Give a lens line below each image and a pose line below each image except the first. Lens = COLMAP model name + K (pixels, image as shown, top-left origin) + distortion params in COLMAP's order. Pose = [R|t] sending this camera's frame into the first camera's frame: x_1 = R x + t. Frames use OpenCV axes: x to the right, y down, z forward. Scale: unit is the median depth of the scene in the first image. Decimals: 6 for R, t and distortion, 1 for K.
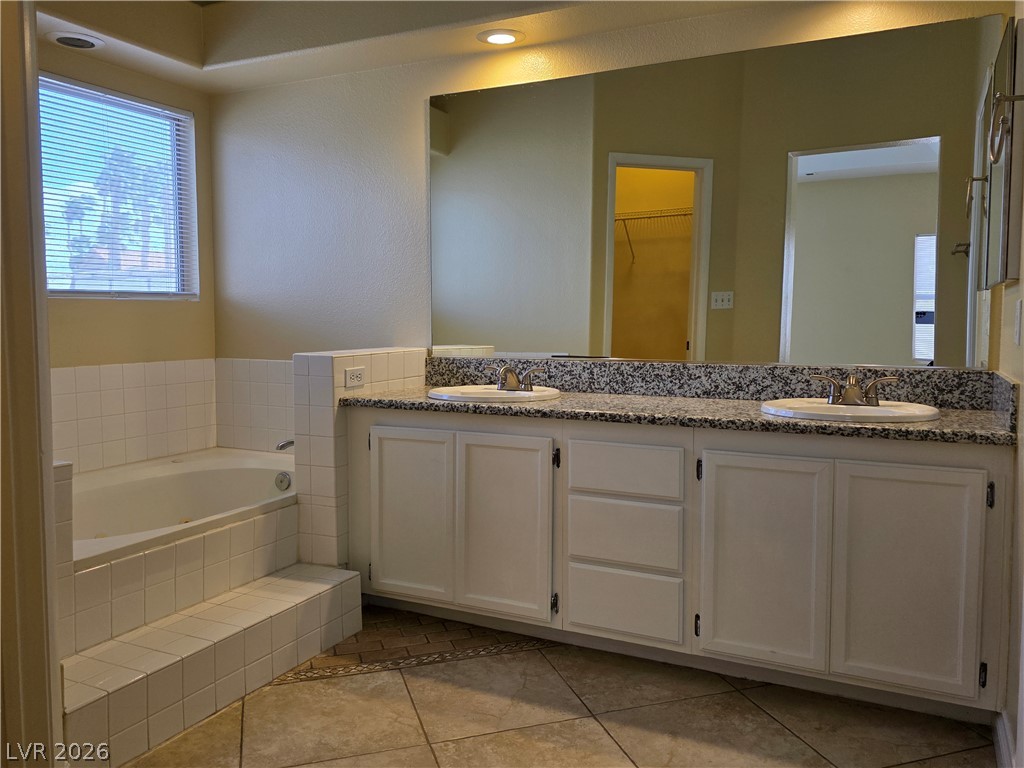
lens RADIAL K [[803.1, 0, 508.7], [0, 803.1, 379.9], [0, 0, 1]] dist [0.051256, -0.048921]
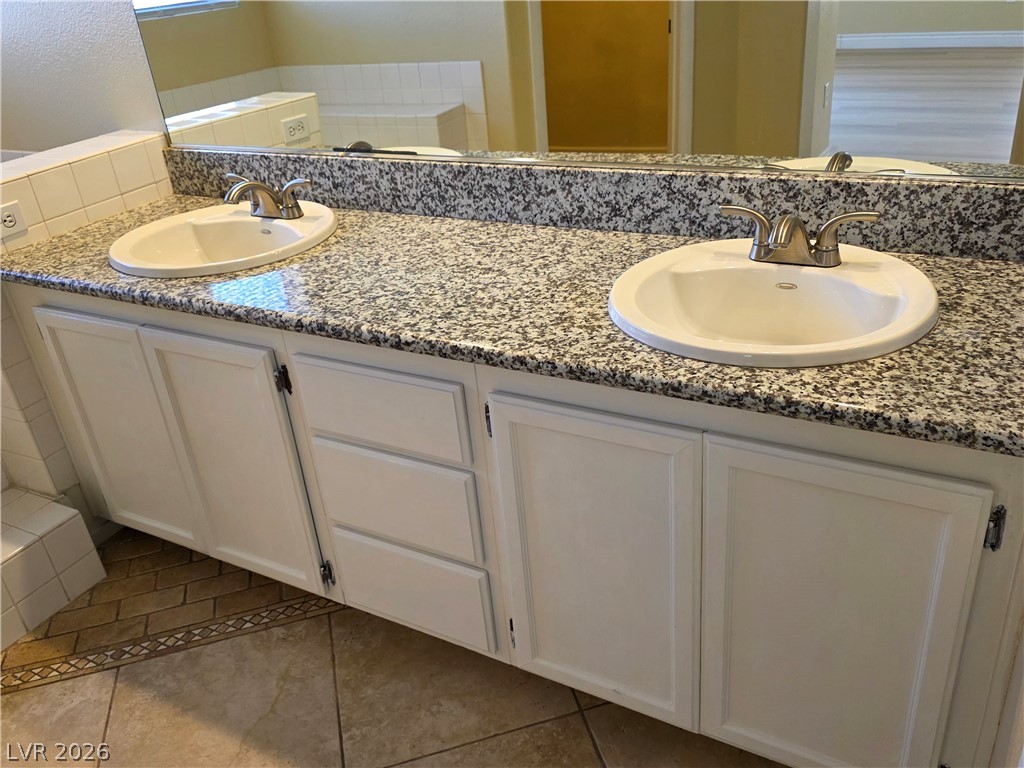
lens RADIAL K [[843.2, 0, 510.0], [0, 843.2, 383.5], [0, 0, 1]] dist [0.059113, -0.055702]
pose [[0.994879, -0.054222, -0.085298, 0.252978], [0.083781, 0.914473, 0.395878, -0.120913], [0.056537, -0.400997, 0.914333, 0.394754]]
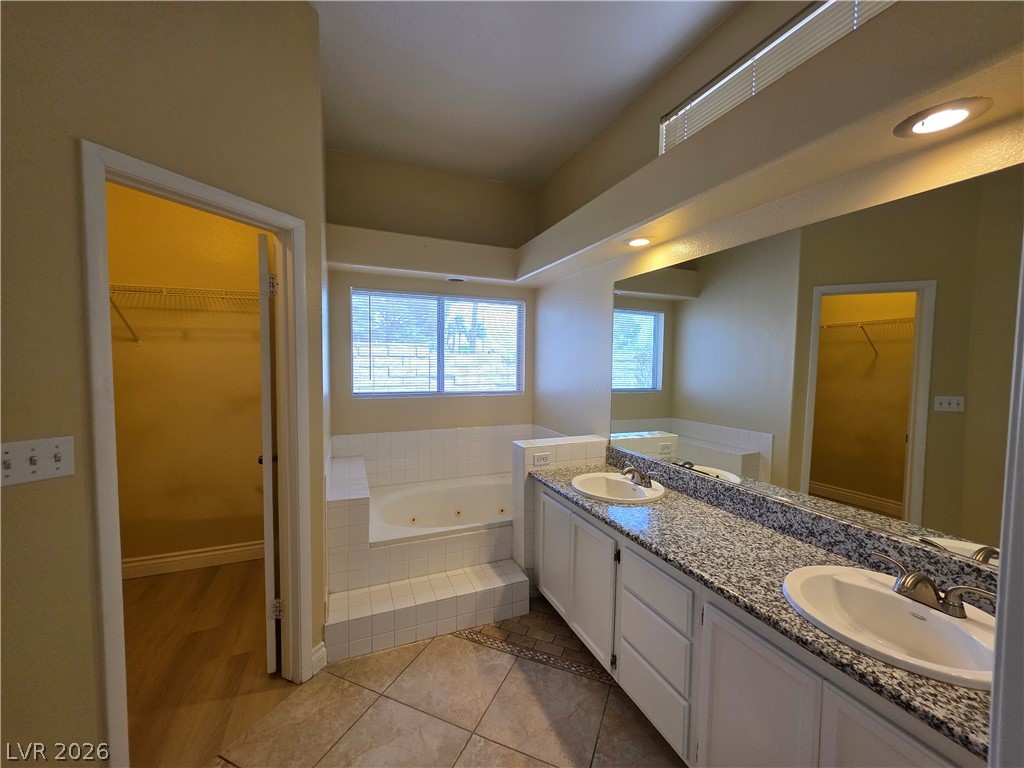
lens RADIAL K [[411.9, 0, 515.3], [0, 411.9, 383.9], [0, 0, 1]] dist [0.003187, 0.001520]
pose [[0.755659, 0.043009, -0.653551, 0.334692], [-0.058600, 0.998279, -0.002061, -0.161695], [0.652338, 0.039856, 0.756879, 0.321287]]
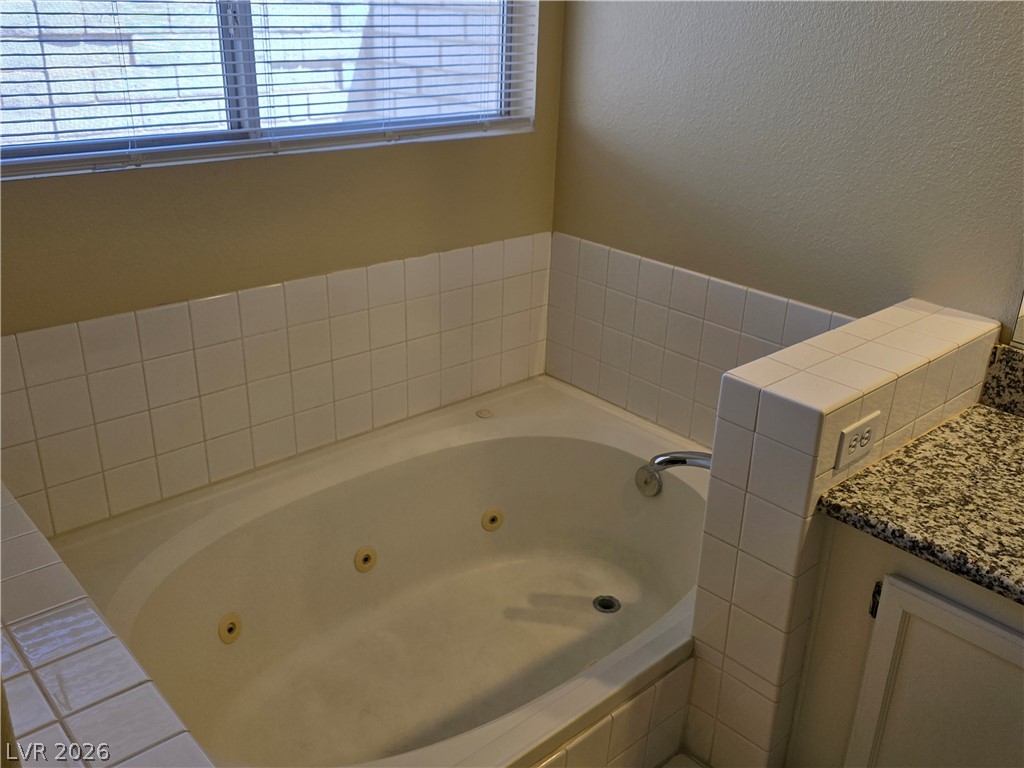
lens RADIAL K [[910.0, 0, 513.4], [0, 910.0, 375.7], [0, 0, 1]] dist [0.003045, 0.006786]
pose [[0.928347, 0.165799, -0.332688, -0.214456], [-0.053510, 0.945300, 0.321785, -0.191701], [0.367842, -0.280926, 0.886438, 0.528796]]
